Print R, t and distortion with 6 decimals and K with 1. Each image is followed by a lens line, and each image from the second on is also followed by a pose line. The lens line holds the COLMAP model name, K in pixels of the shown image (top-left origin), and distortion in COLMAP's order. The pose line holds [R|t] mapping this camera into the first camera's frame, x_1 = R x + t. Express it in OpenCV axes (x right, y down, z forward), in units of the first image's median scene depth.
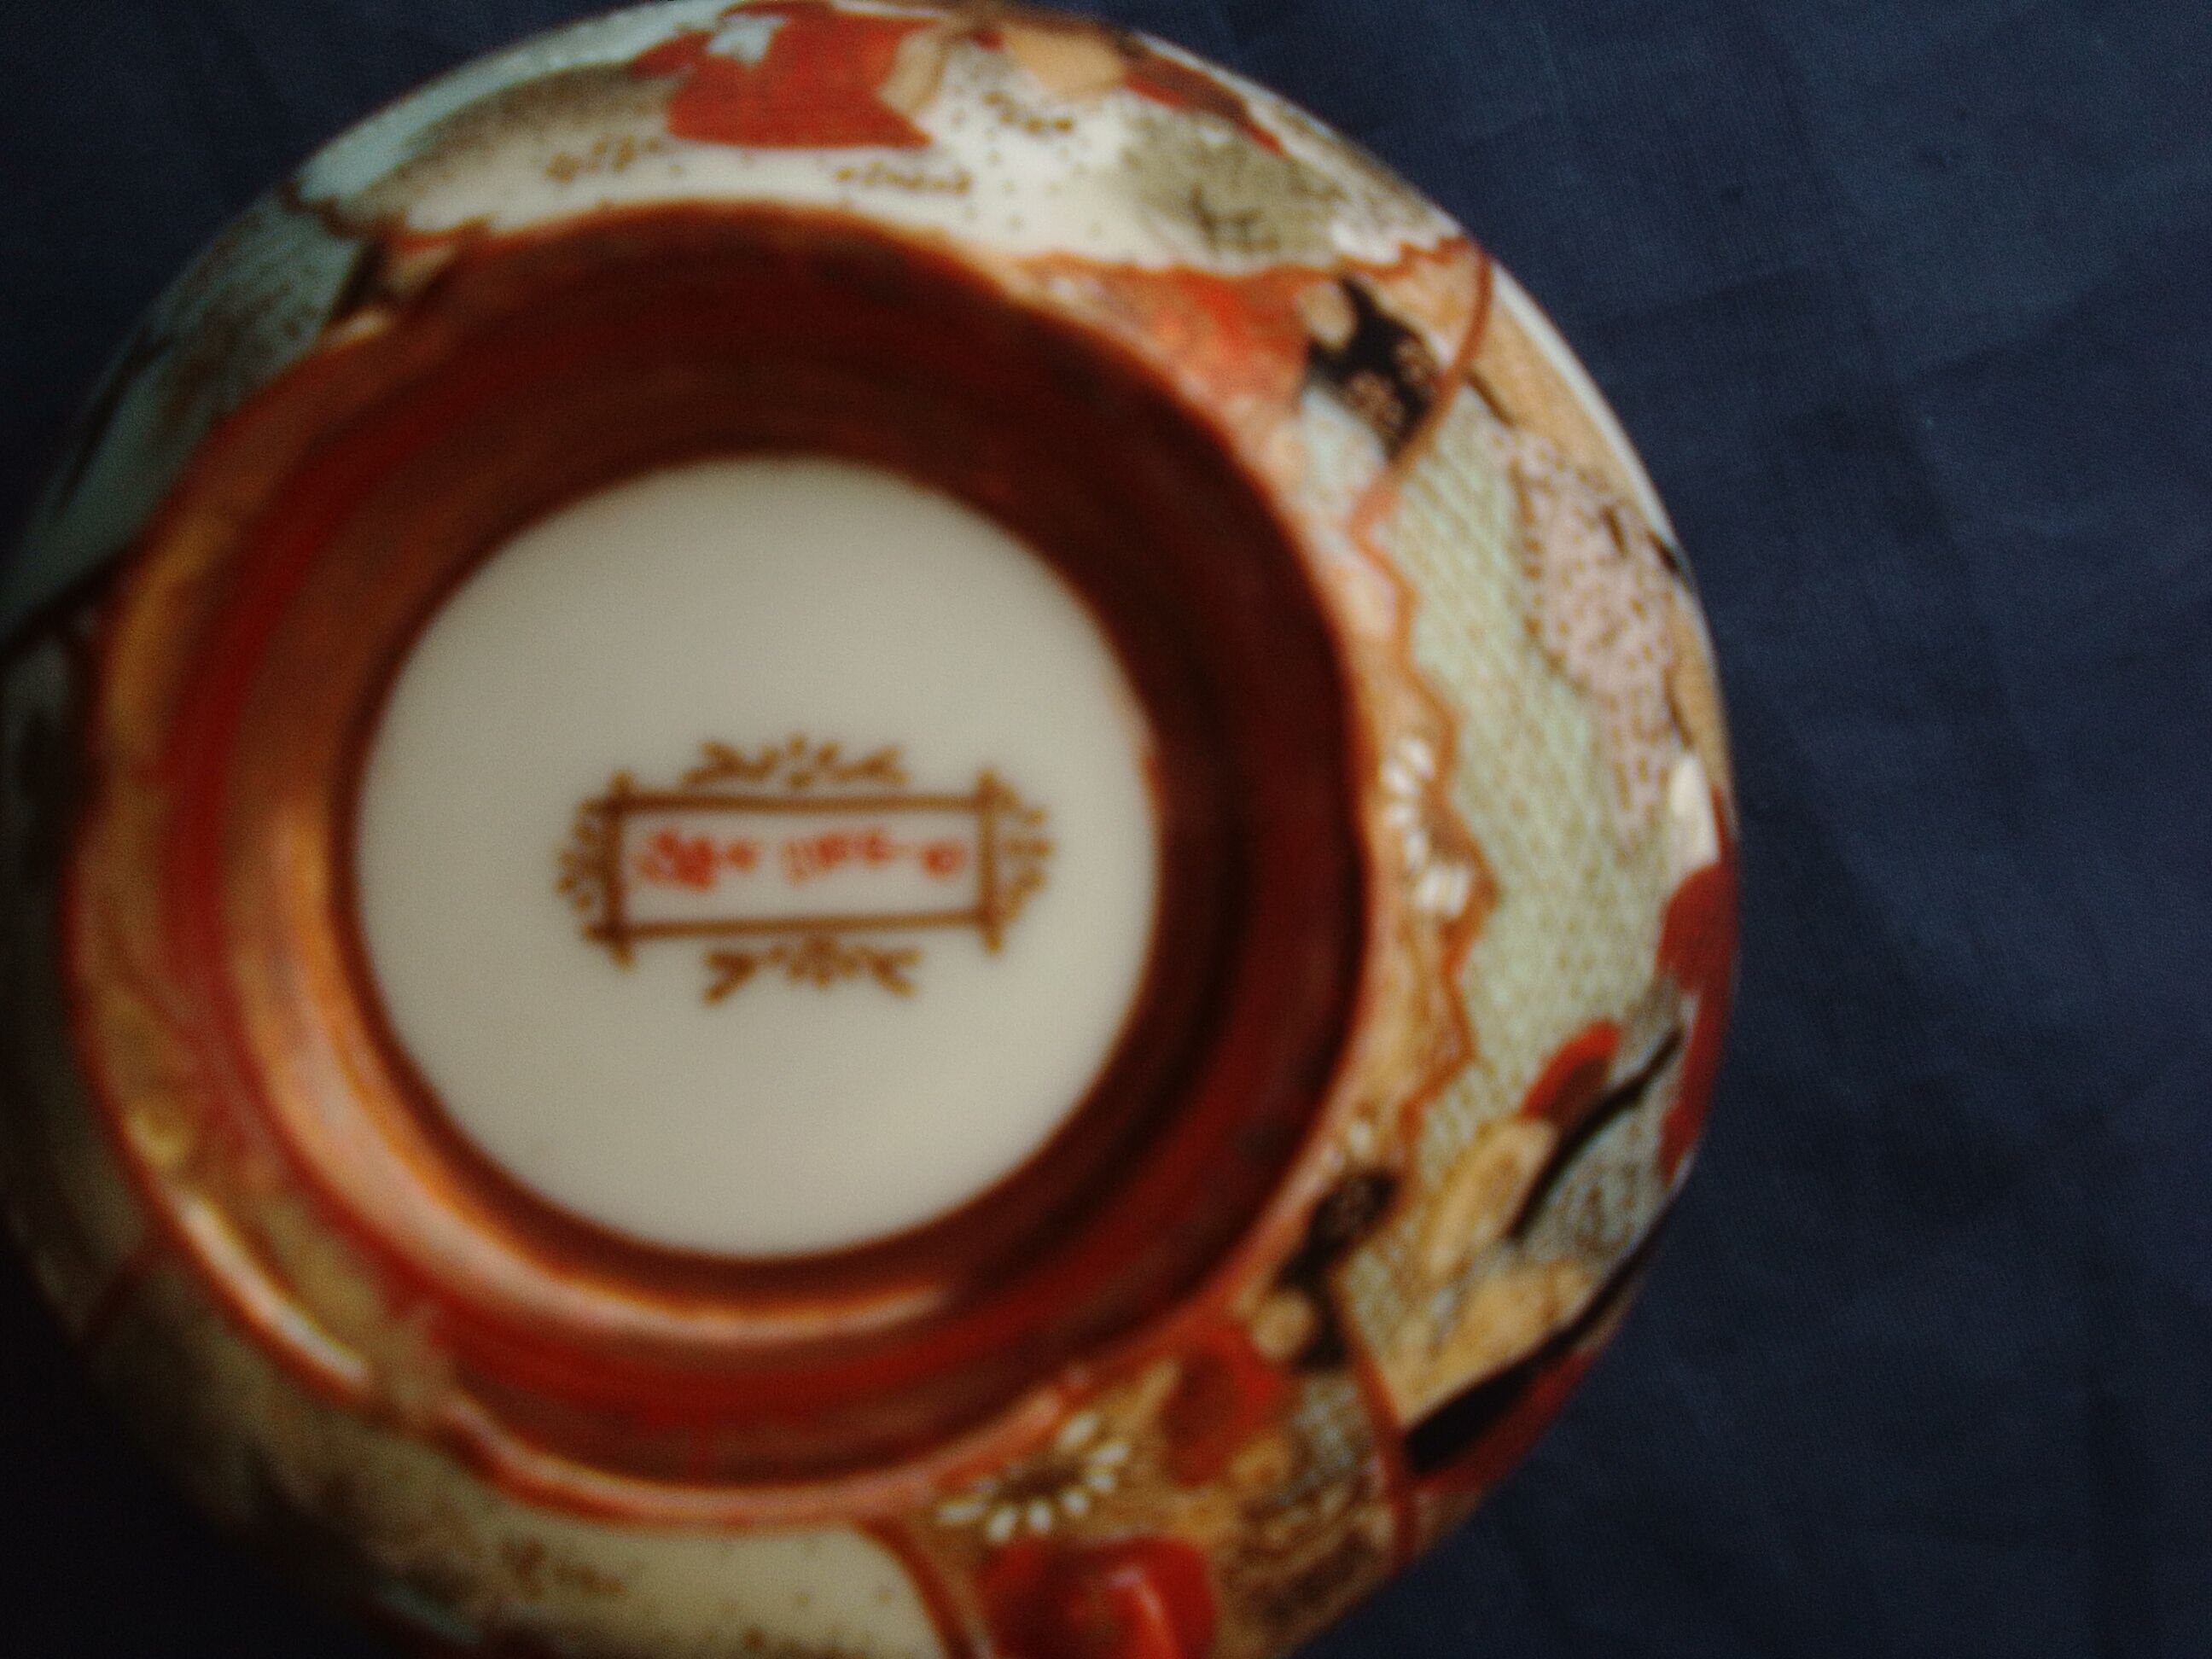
lens RADIAL K [[1755.7, 0, 1099.7], [0, 1755.7, 820.2], [0, 0, 1]] dist [0.003308, -0.012323]
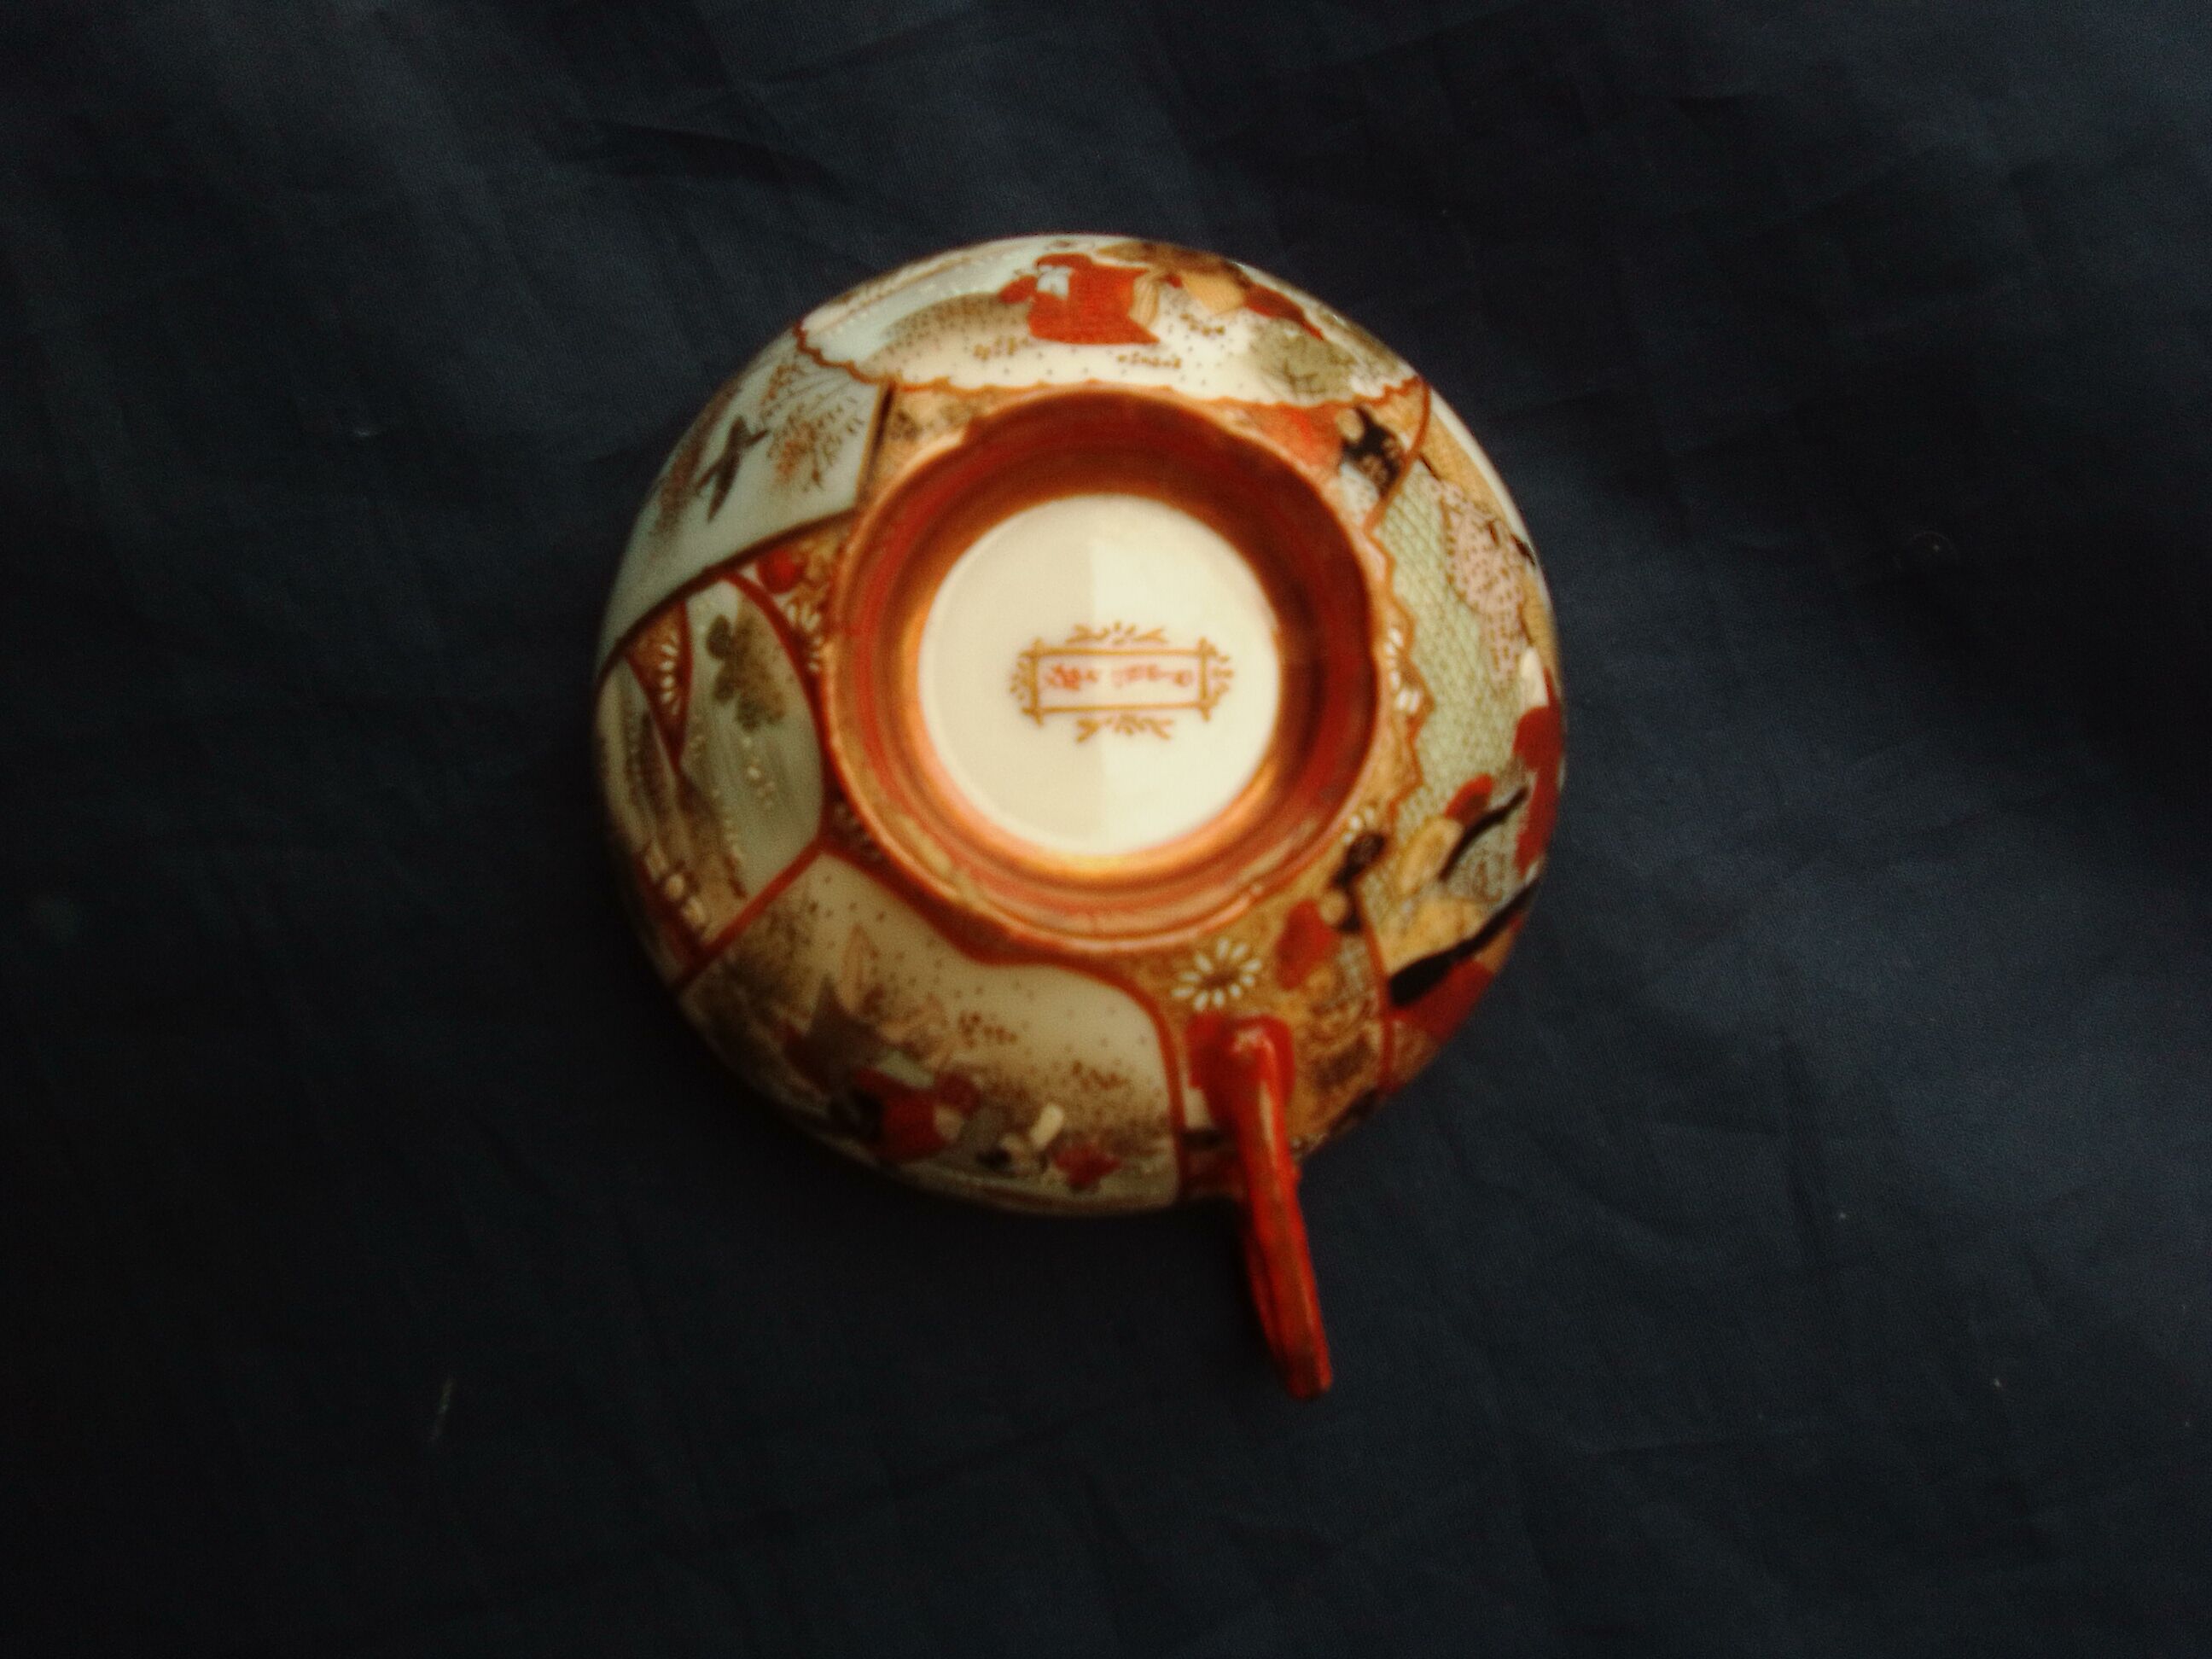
lens RADIAL K [[1755.7, 0, 1110.2], [0, 1755.7, 836.5], [0, 0, 1]] dist [0.003308, -0.012323]
pose [[0.999249, -0.001559, 0.038719, -0.234121], [0.001639, 0.999997, -0.002022, 0.197321], [-0.038716, 0.002084, 0.999248, -1.049865]]
